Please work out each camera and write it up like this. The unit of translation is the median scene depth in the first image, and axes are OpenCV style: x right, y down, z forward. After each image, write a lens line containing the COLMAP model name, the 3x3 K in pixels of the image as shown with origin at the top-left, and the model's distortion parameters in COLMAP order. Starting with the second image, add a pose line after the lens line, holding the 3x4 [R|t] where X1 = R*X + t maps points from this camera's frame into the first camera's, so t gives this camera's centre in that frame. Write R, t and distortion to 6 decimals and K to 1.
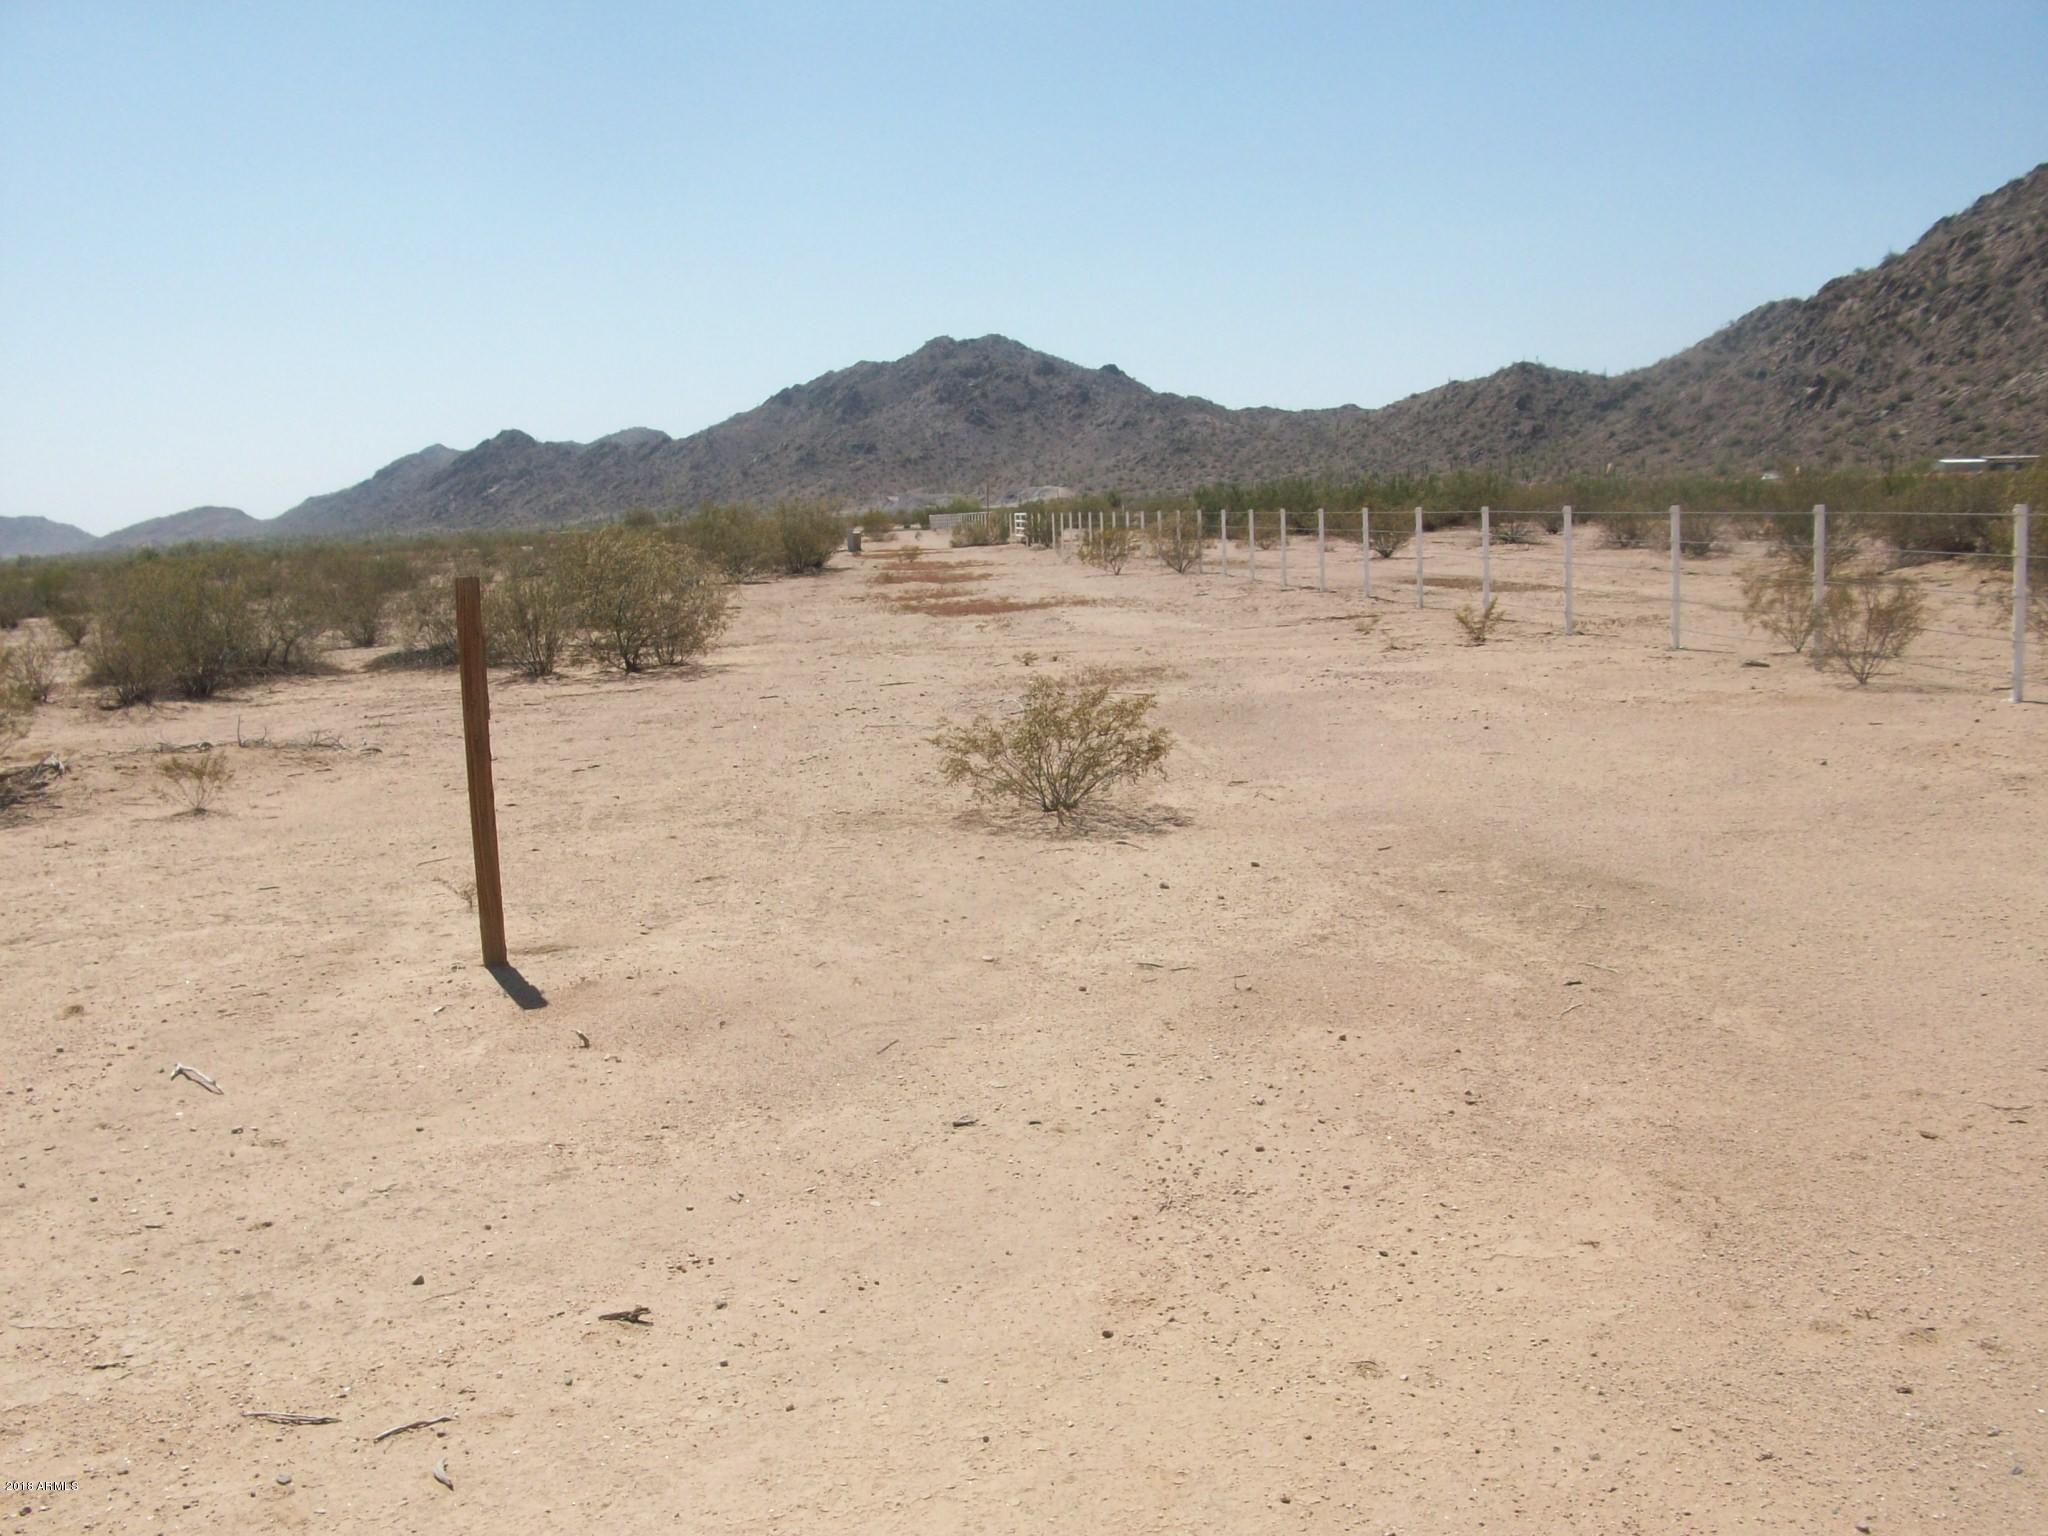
lens RADIAL K [[2088.1, 0, 1004.9], [0, 2088.1, 855.2], [0, 0, 1]] dist [-0.150067, 0.089611]
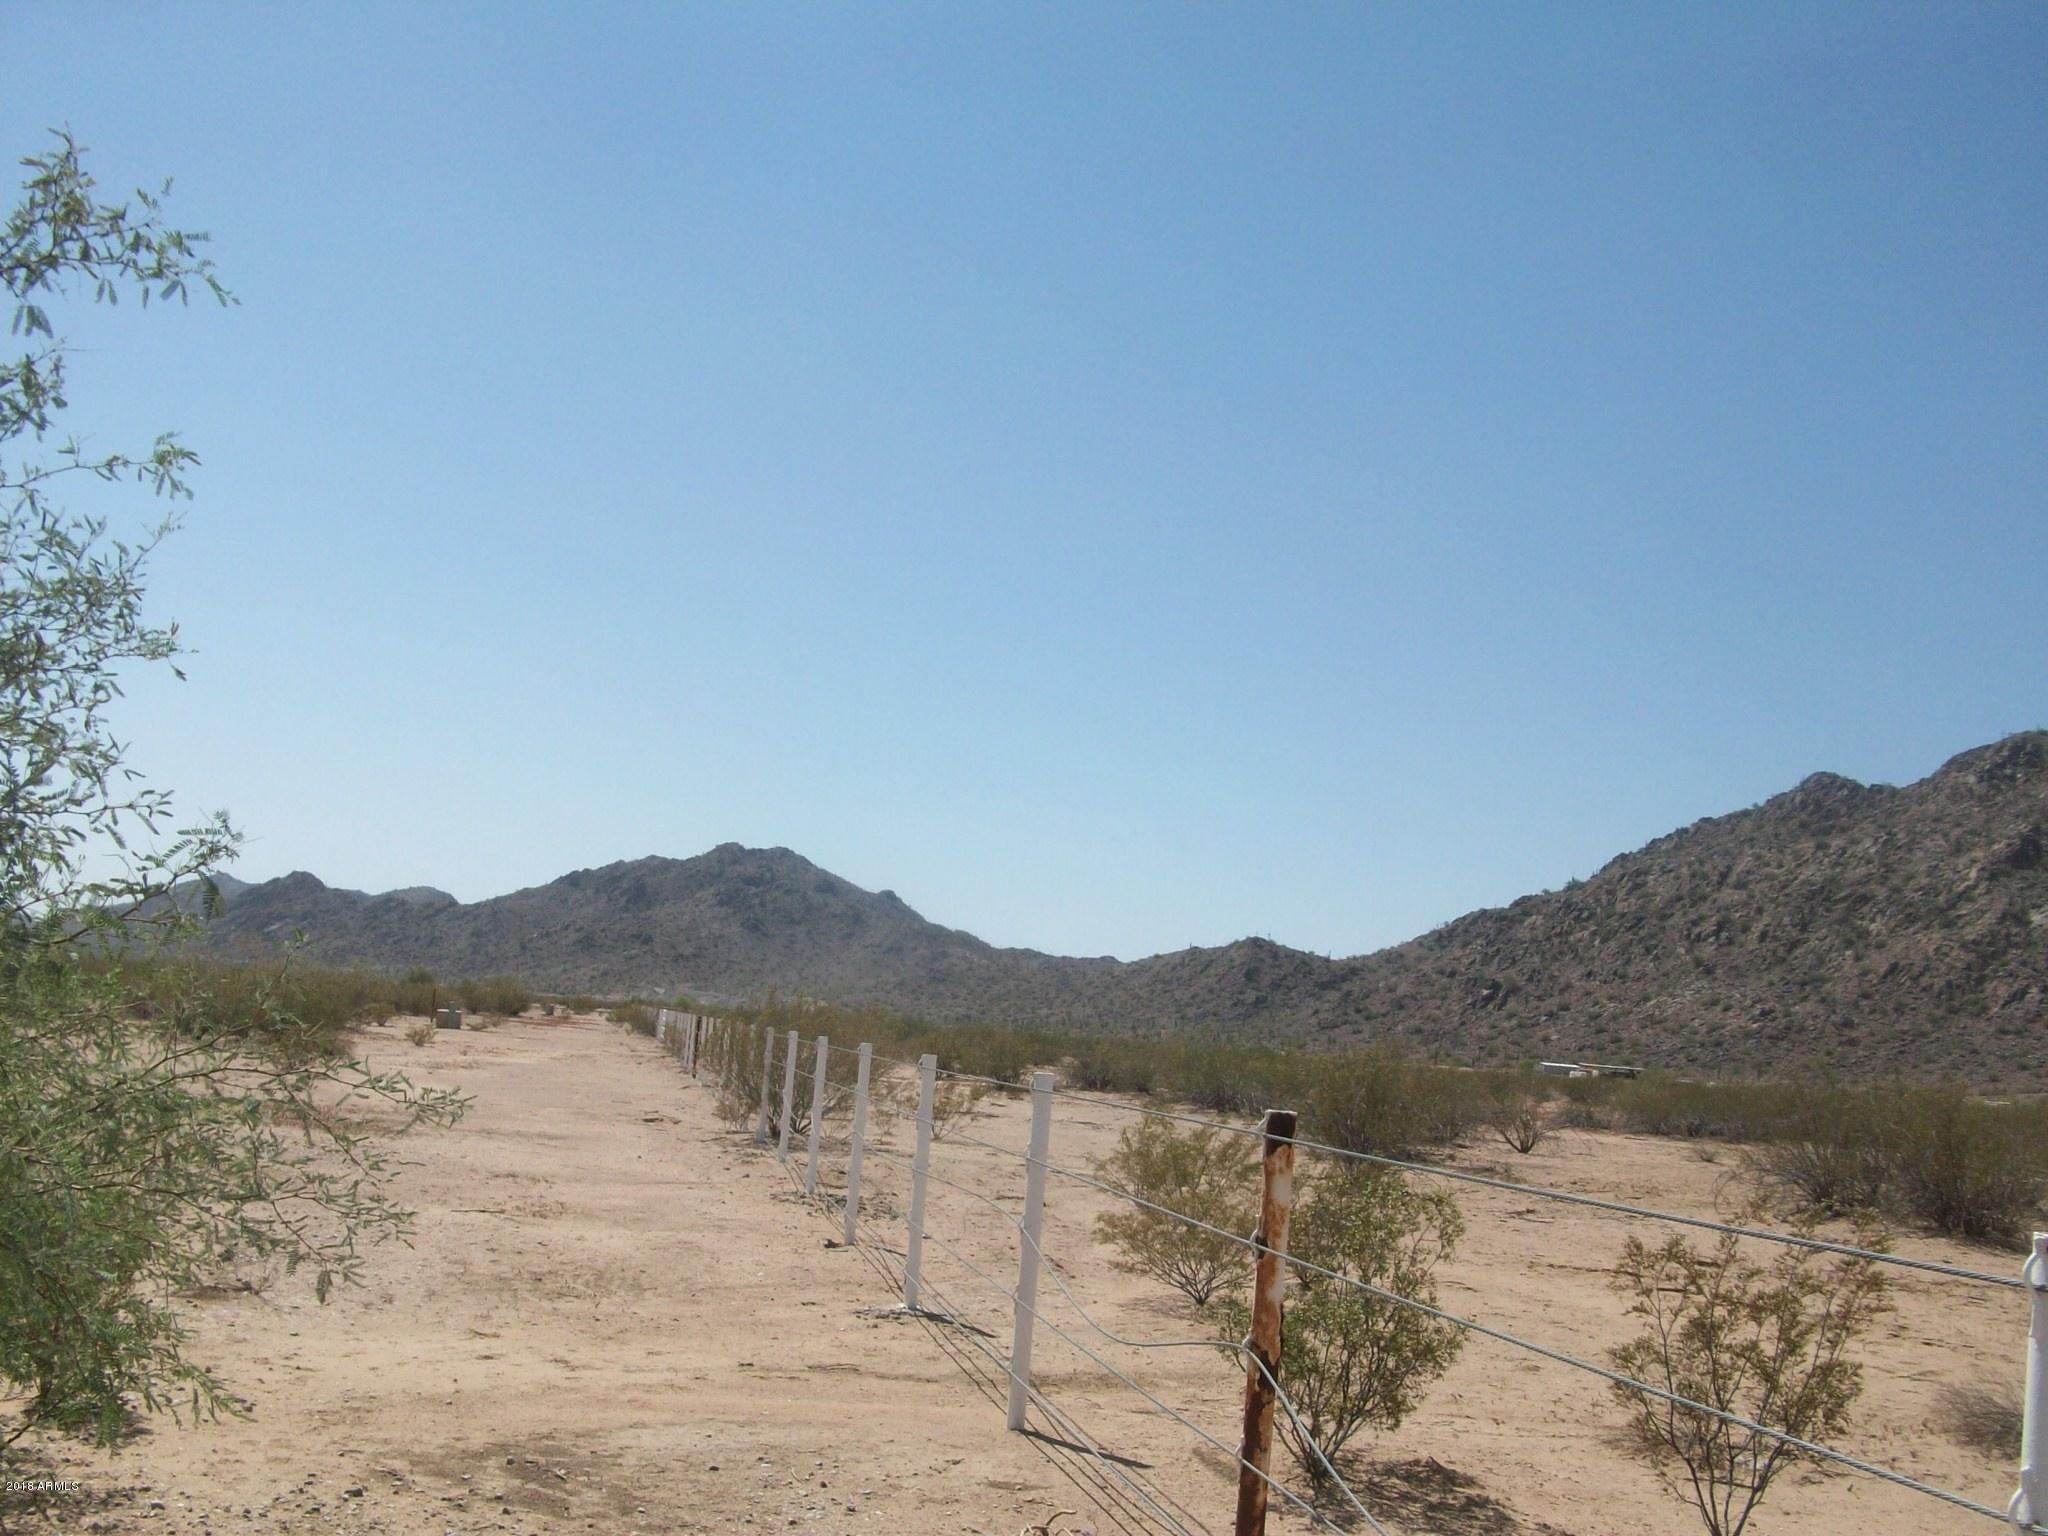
lens RADIAL K [[2088.1, 0, 1004.9], [0, 2088.1, 855.2], [0, 0, 1]] dist [-0.150067, 0.089611]
pose [[0.986320, 0.133405, 0.096829, 0.006855], [-0.105546, 0.962298, -0.250684, 0.007069], [-0.126621, 0.237034, 0.963214, -0.046213]]
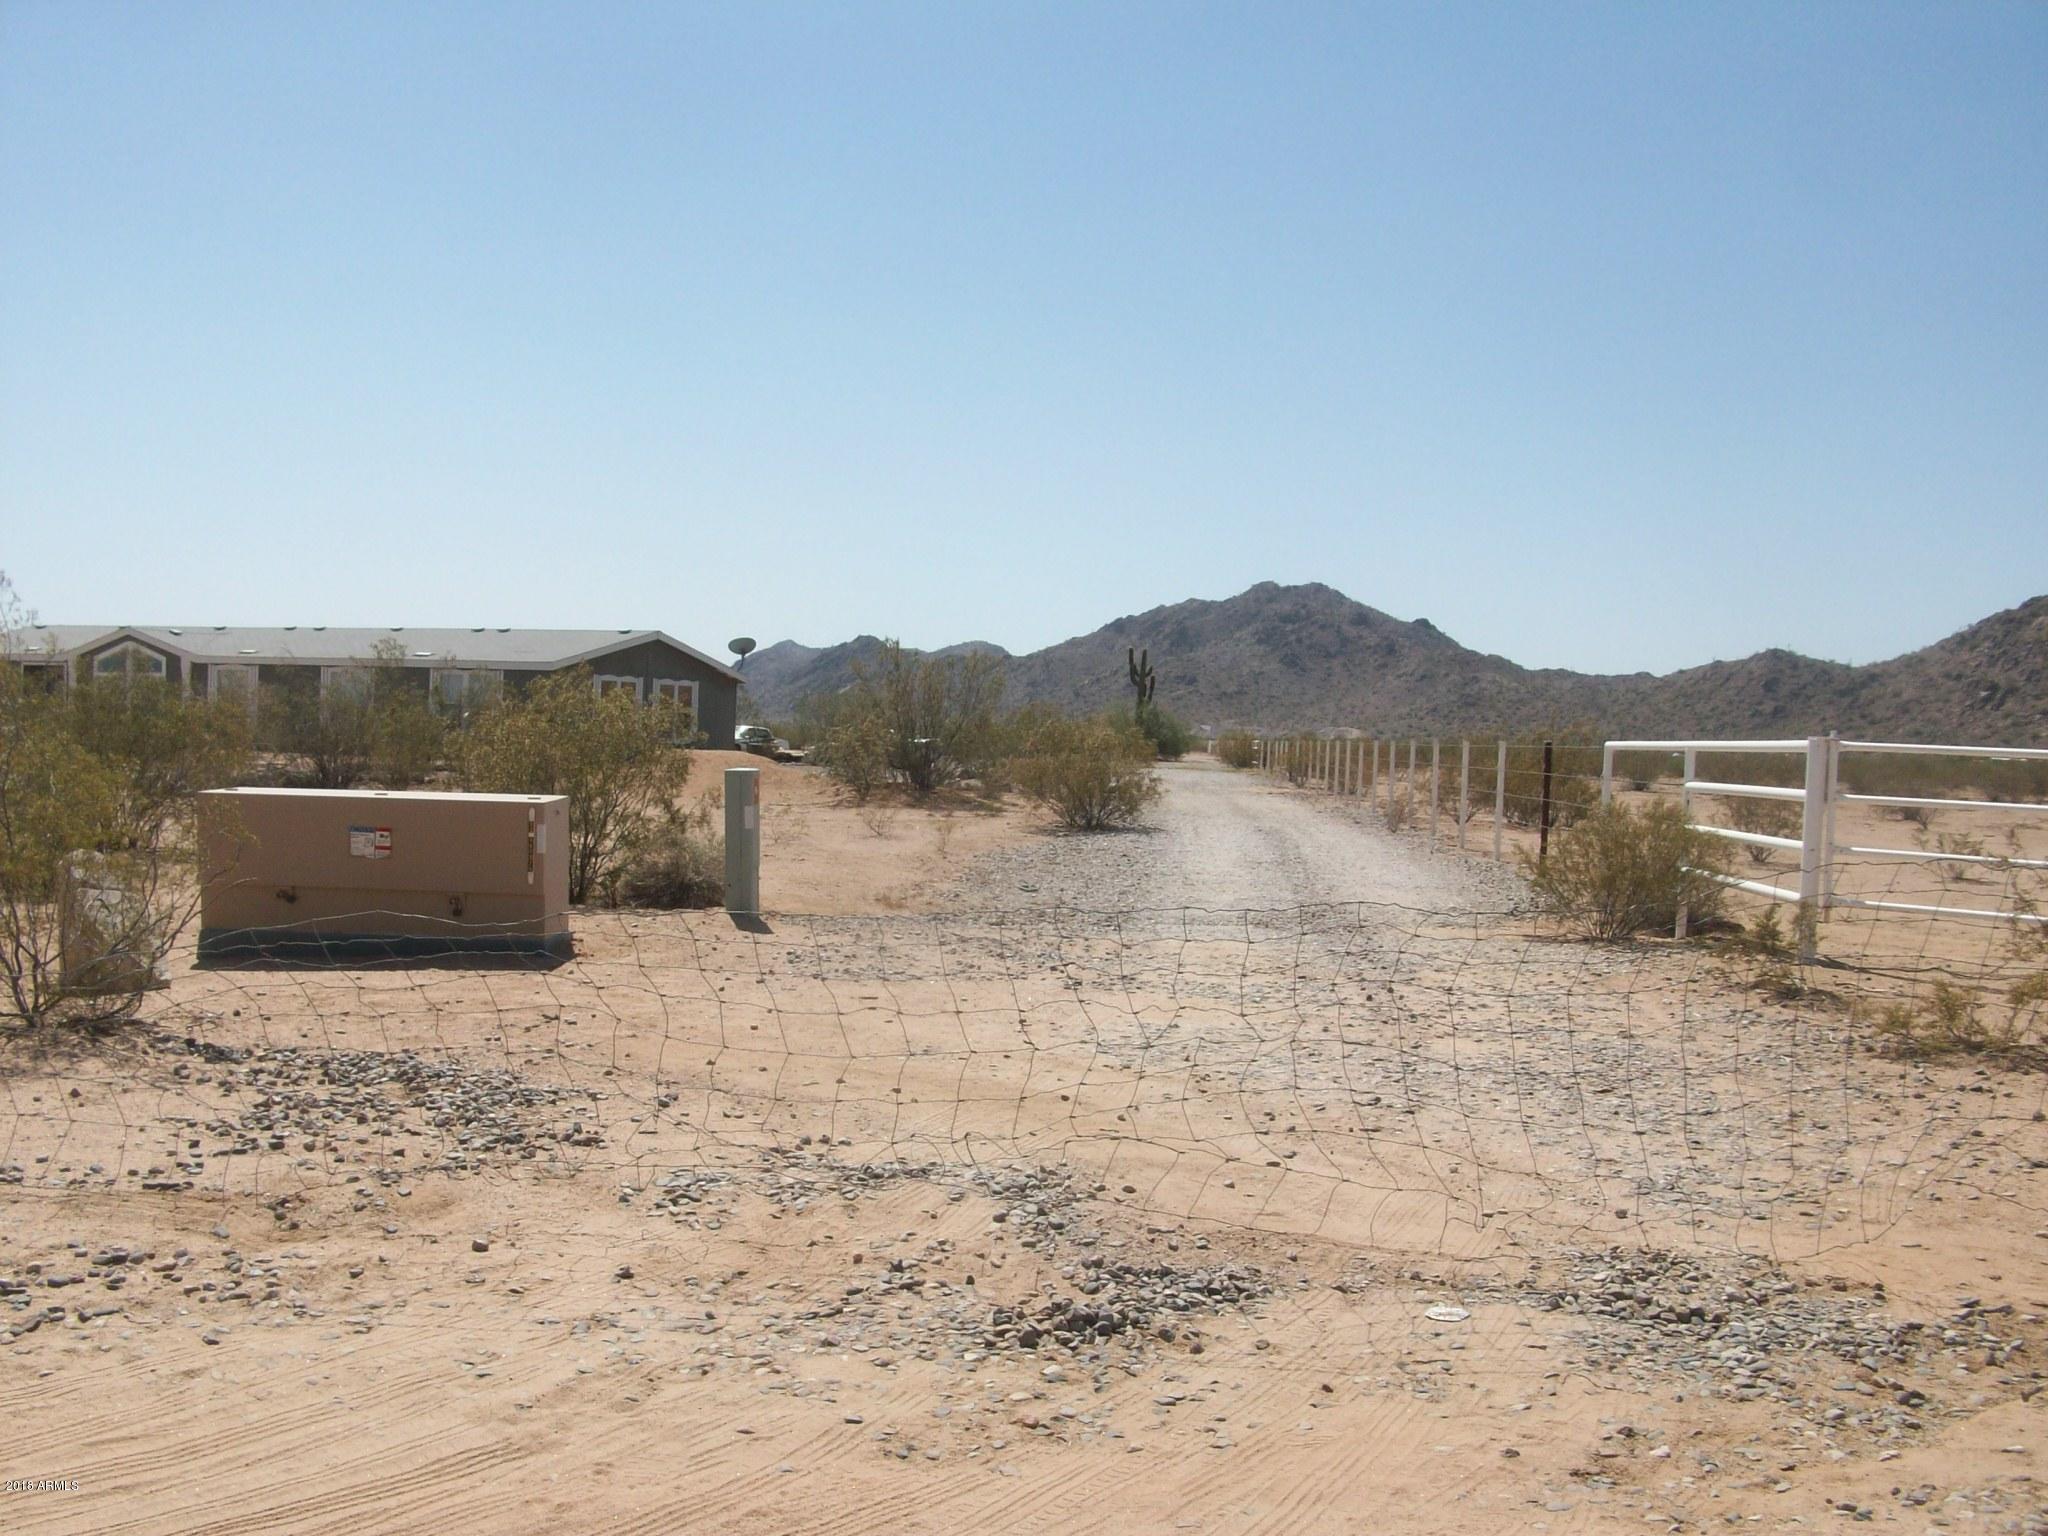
lens RADIAL K [[2088.1, 0, 1004.9], [0, 2088.1, 855.2], [0, 0, 1]] dist [-0.150067, 0.089611]
pose [[0.985373, 0.085454, -0.147436, 0.010422], [-0.100605, 0.990033, -0.098558, 0.018504], [0.137545, 0.111949, 0.984149, -0.113615]]
